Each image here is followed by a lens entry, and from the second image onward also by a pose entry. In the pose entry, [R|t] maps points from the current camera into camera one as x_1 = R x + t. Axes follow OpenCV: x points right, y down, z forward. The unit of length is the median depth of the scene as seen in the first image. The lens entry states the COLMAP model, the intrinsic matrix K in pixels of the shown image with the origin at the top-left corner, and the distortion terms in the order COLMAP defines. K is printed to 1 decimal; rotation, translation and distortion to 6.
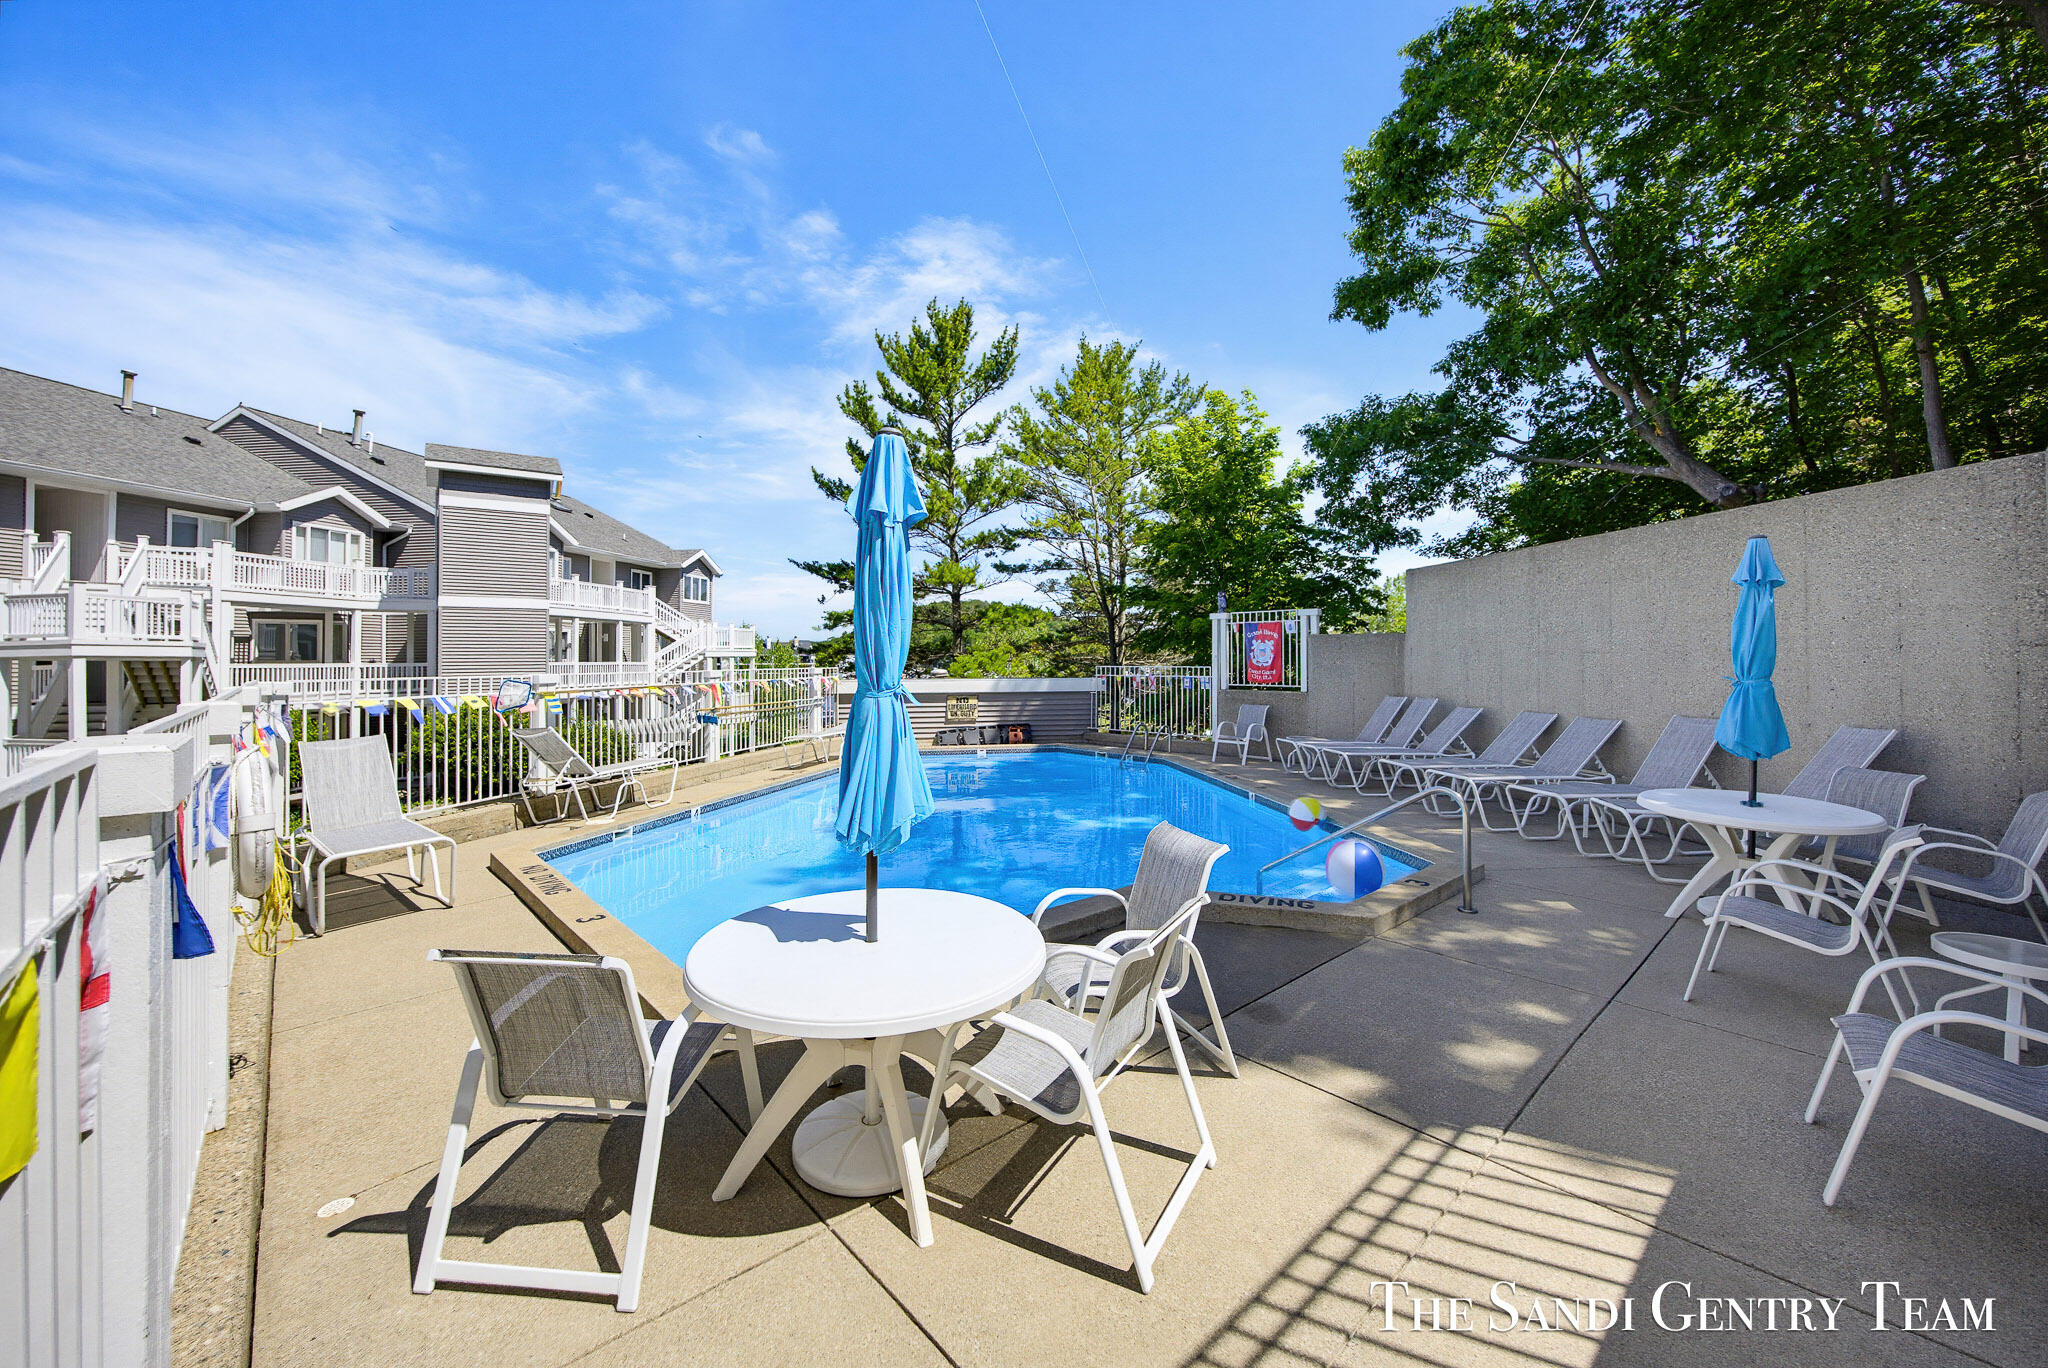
lens RADIAL K [[837.7, 0, 1027.3], [0, 837.7, 660.2], [0, 0, 1]] dist [0.011068, 0.000086]
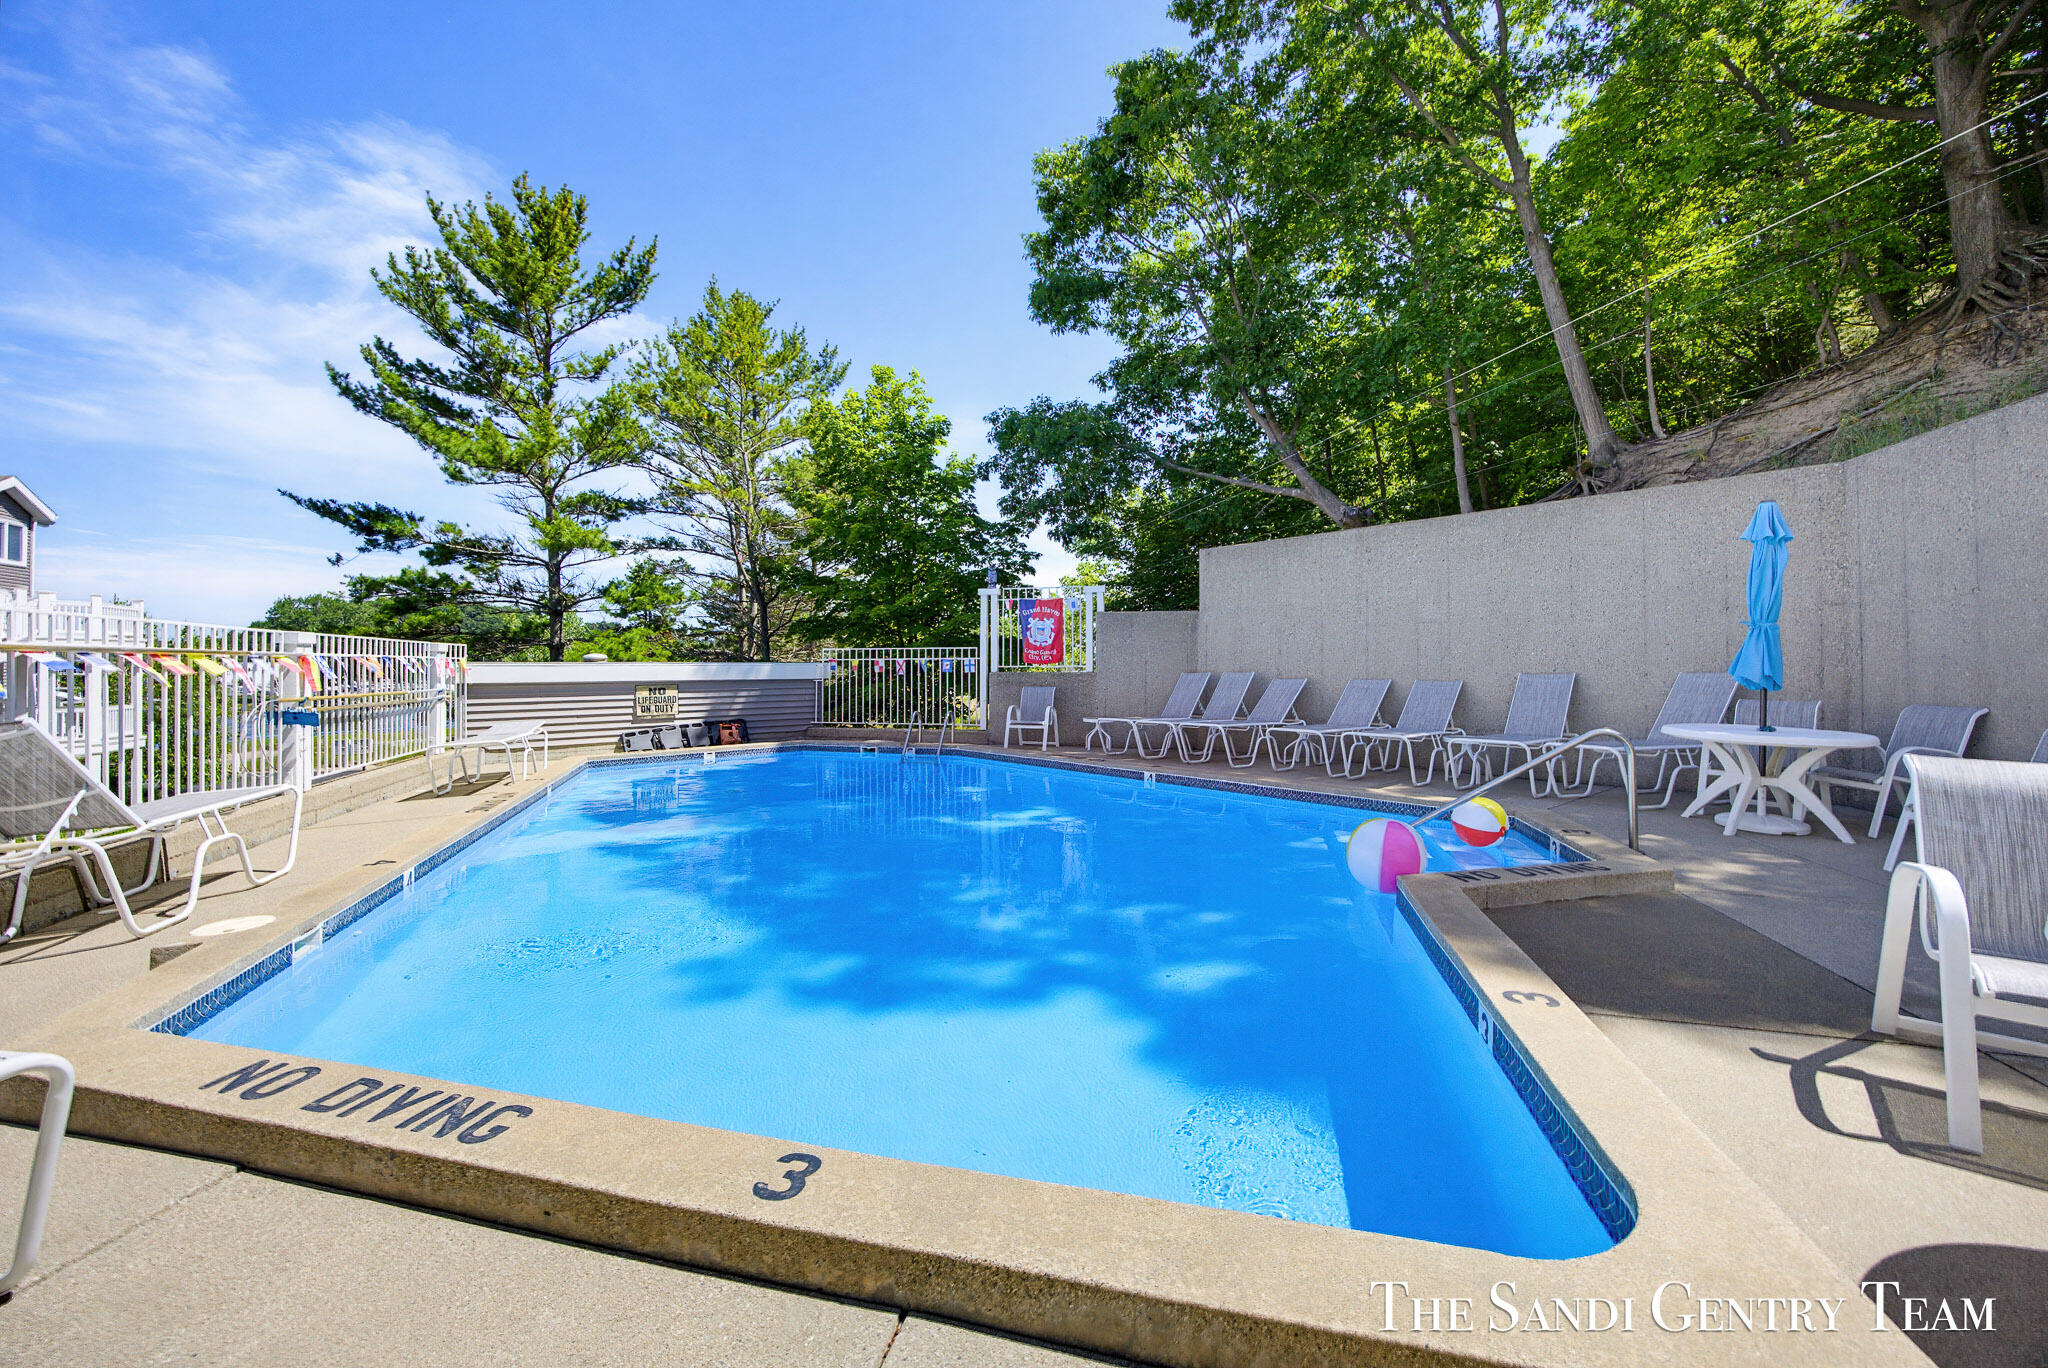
lens RADIAL K [[817.4, 0, 1031.2], [0, 817.4, 672.1], [0, 0, 1]] dist [-0.024088, 0.010025]
pose [[0.840912, -0.001133, 0.541171, -0.122339], [-0.000076, 0.999998, 0.002212, 0.018834], [-0.541172, -0.001901, 0.840910, 0.130400]]
